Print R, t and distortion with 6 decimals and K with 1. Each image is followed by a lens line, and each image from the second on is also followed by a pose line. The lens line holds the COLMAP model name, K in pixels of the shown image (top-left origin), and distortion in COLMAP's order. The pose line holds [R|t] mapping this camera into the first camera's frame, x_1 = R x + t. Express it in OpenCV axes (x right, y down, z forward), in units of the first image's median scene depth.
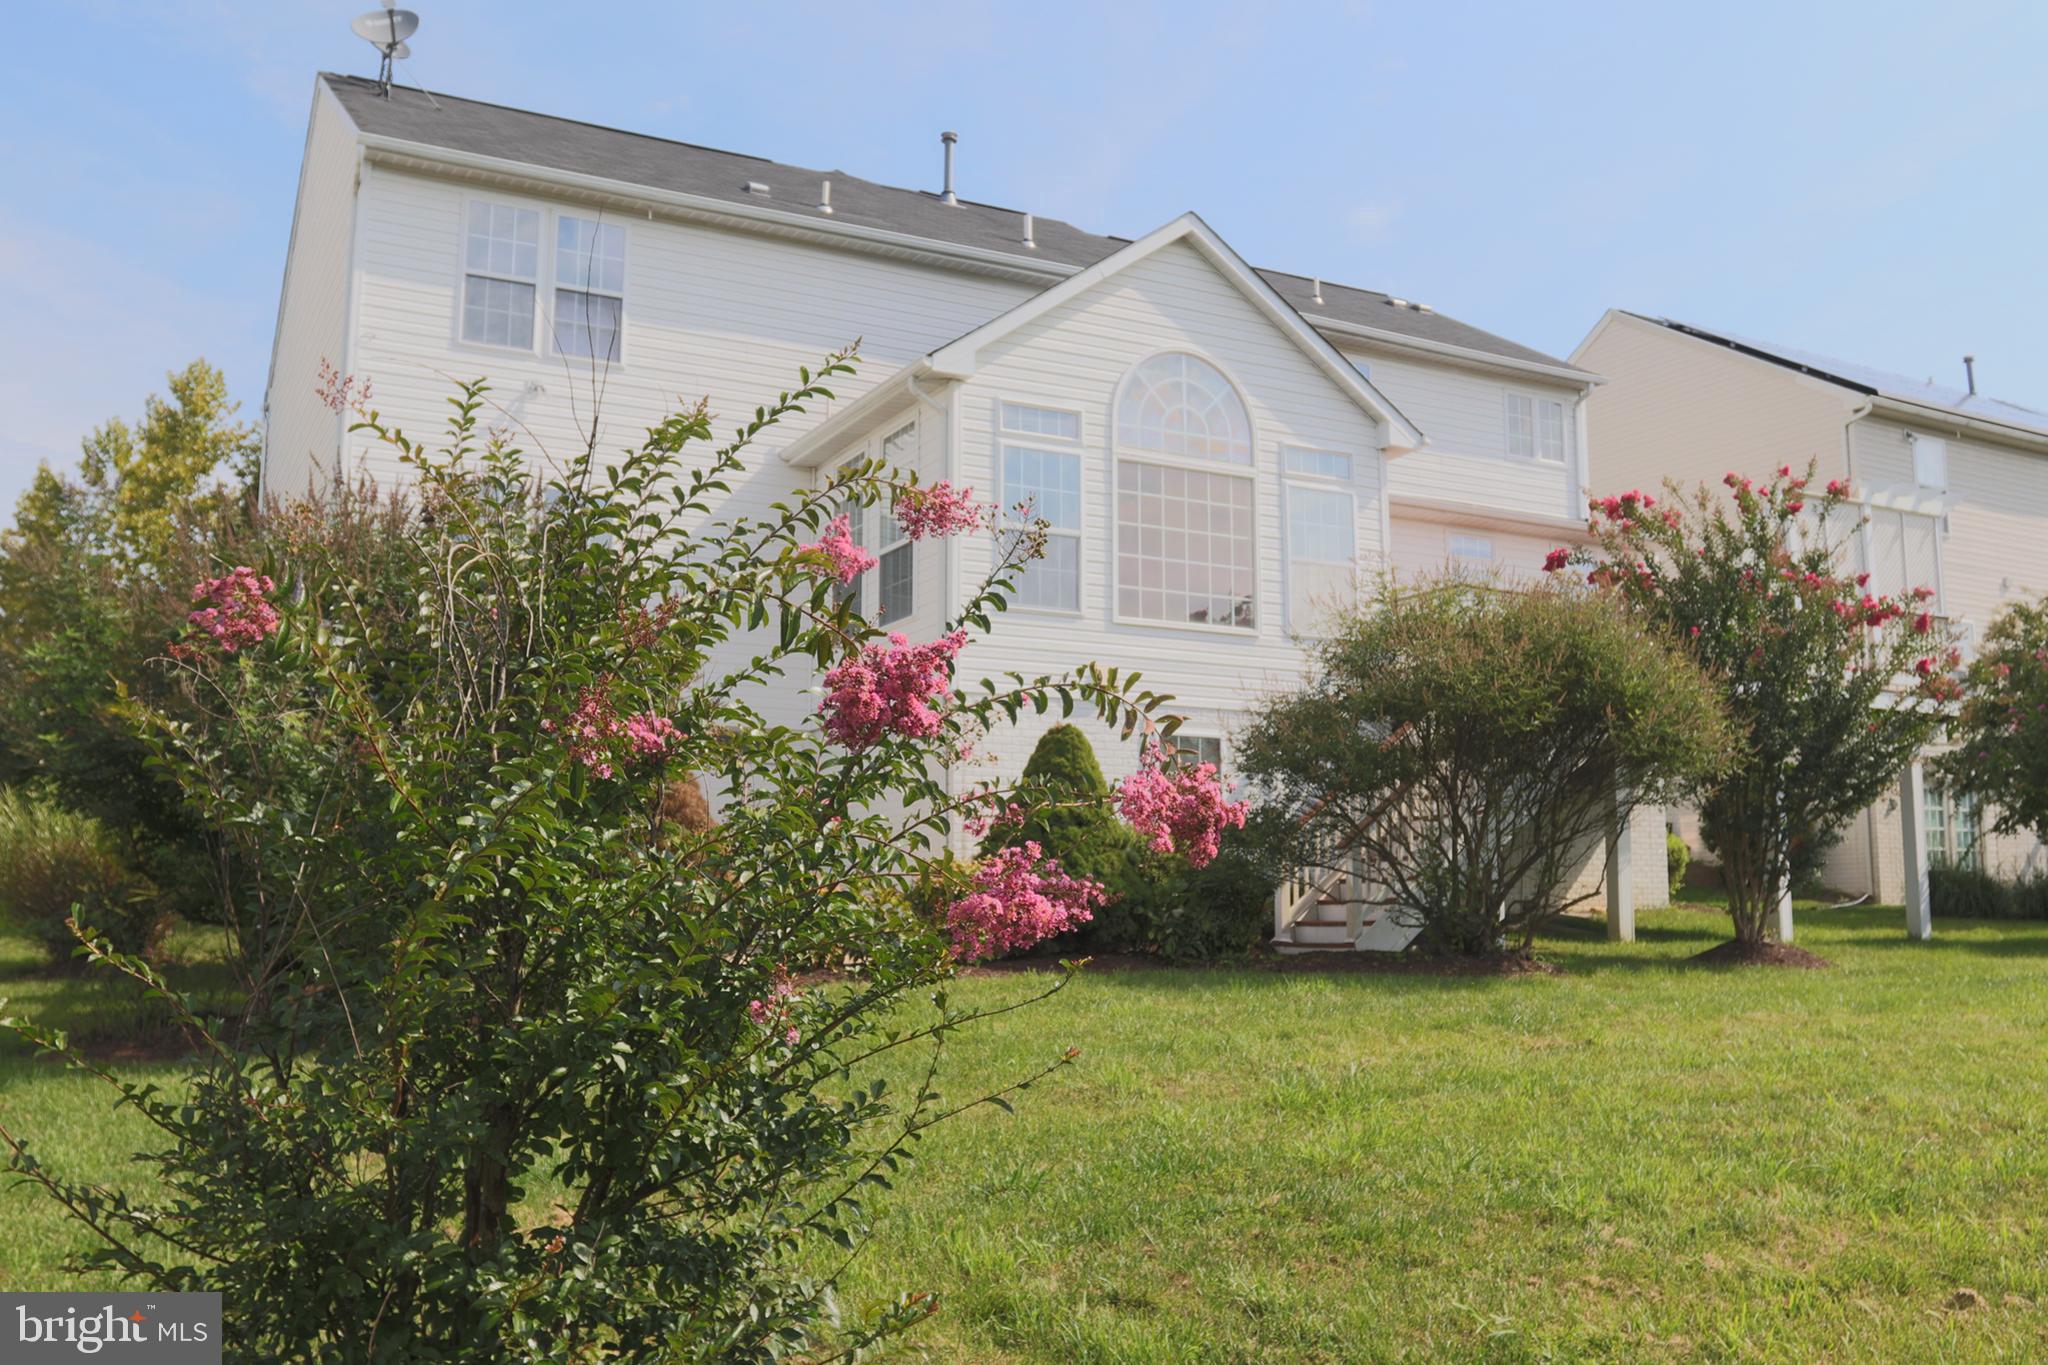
lens RADIAL K [[1784.3, 0, 1011.6], [0, 1784.3, 685.6], [0, 0, 1]] dist [-0.094918, 0.062659]
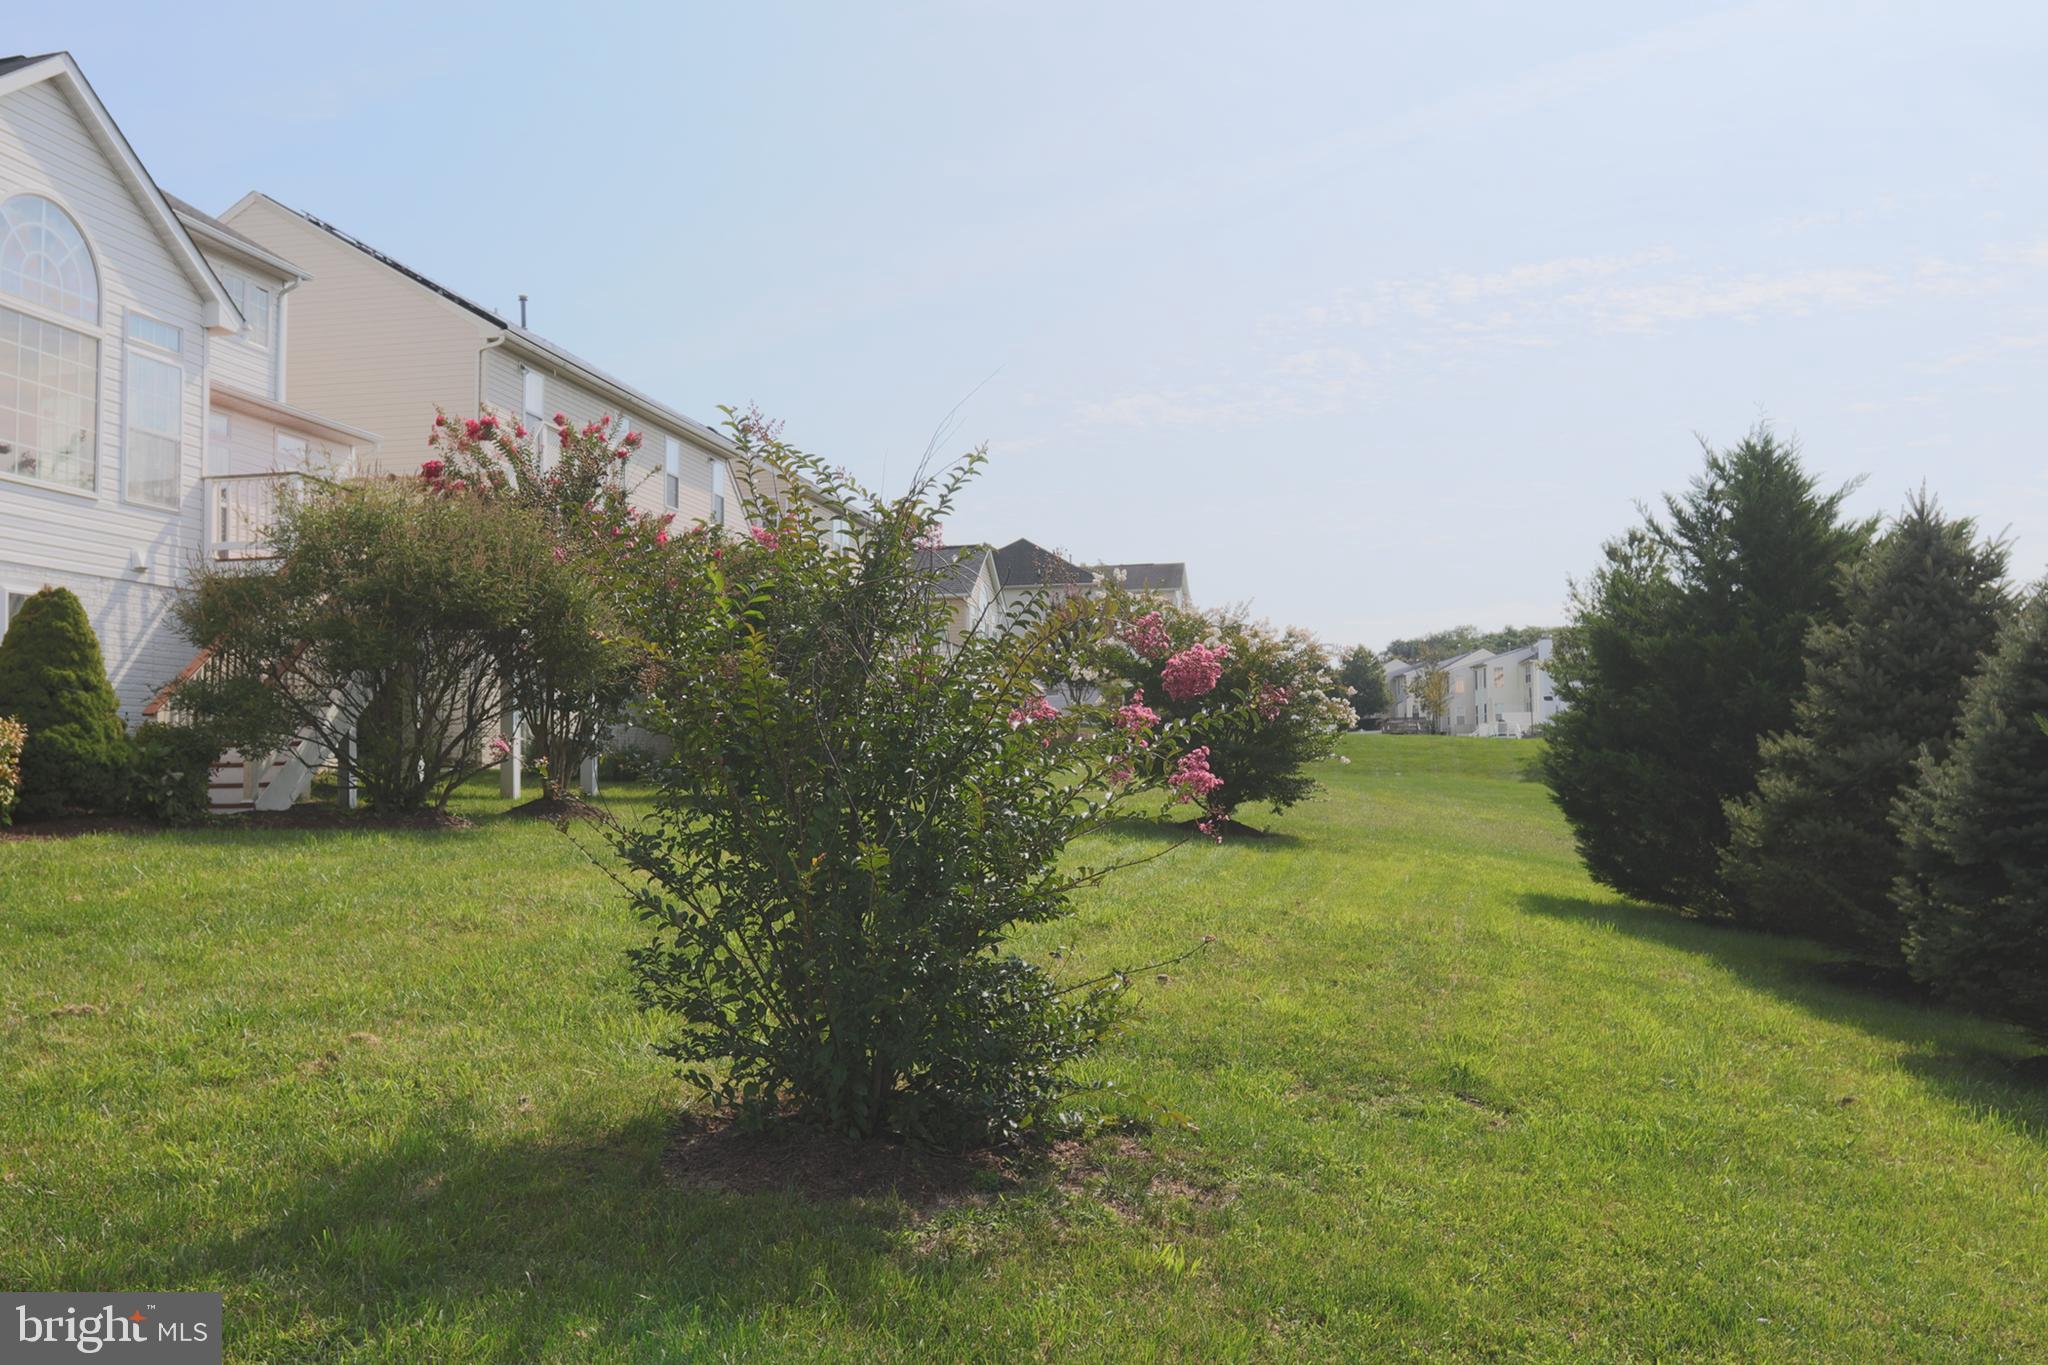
lens RADIAL K [[1784.3, 0, 1011.6], [0, 1784.3, 685.6], [0, 0, 1]] dist [-0.094918, 0.062659]
pose [[0.631491, 0.031559, 0.774741, -0.288067], [-0.092274, 0.995130, 0.034676, -0.005093], [-0.769873, -0.093386, 0.631327, -0.020338]]
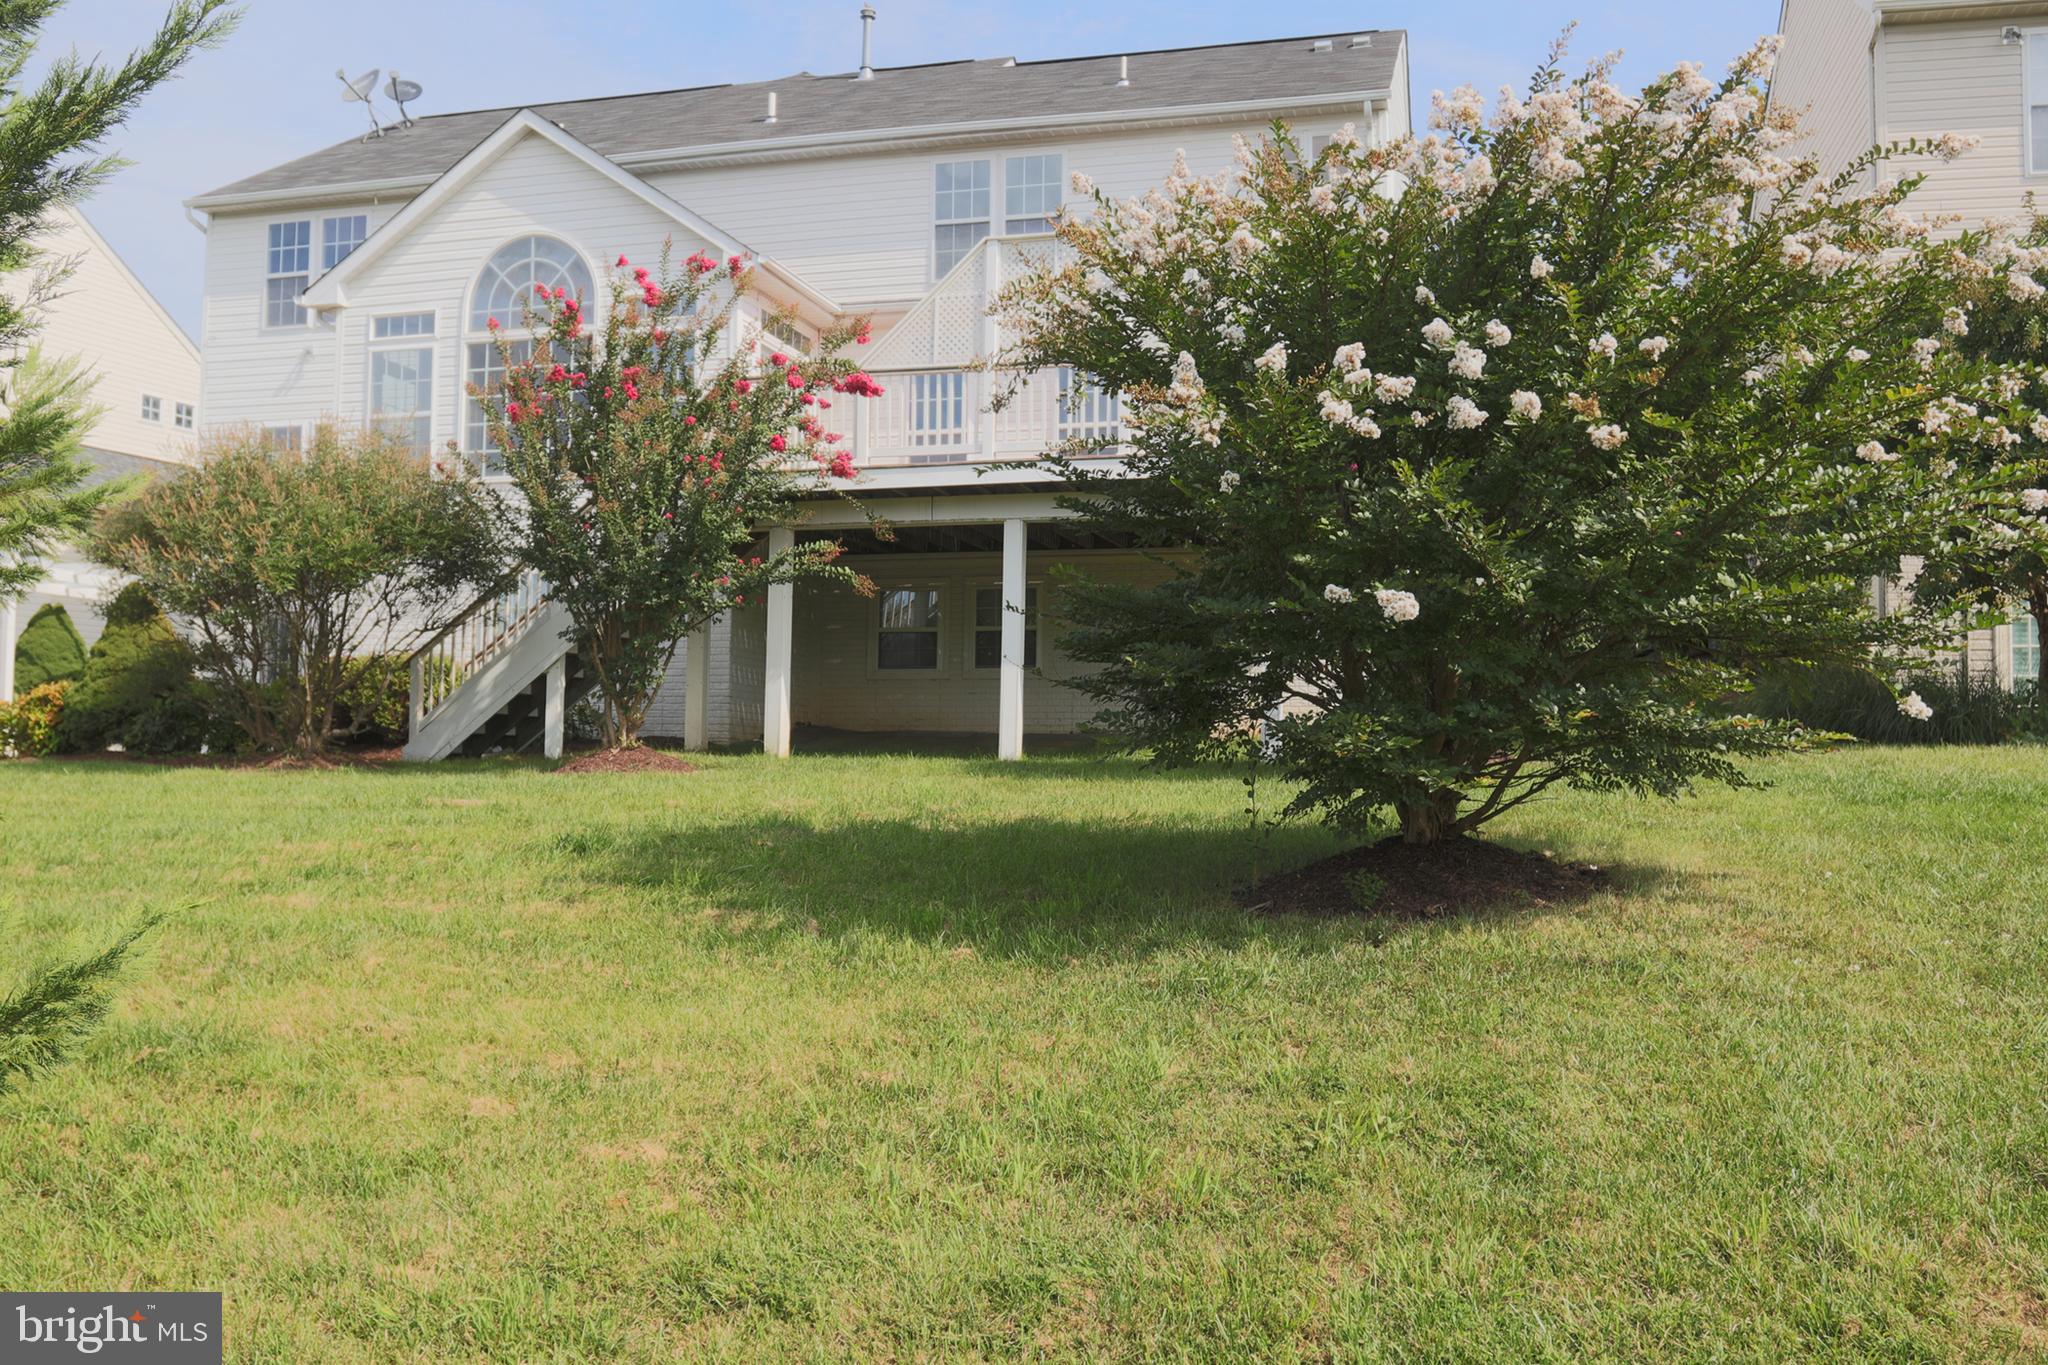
lens RADIAL K [[1784.4, 0, 1007.8], [0, 1784.4, 688.5], [0, 0, 1]] dist [-0.098034, 0.069561]
pose [[0.733626, -0.024774, -0.679101, 1.057730], [0.081824, 0.995285, 0.052085, 0.065068], [0.674609, -0.093778, 0.732194, 0.350607]]
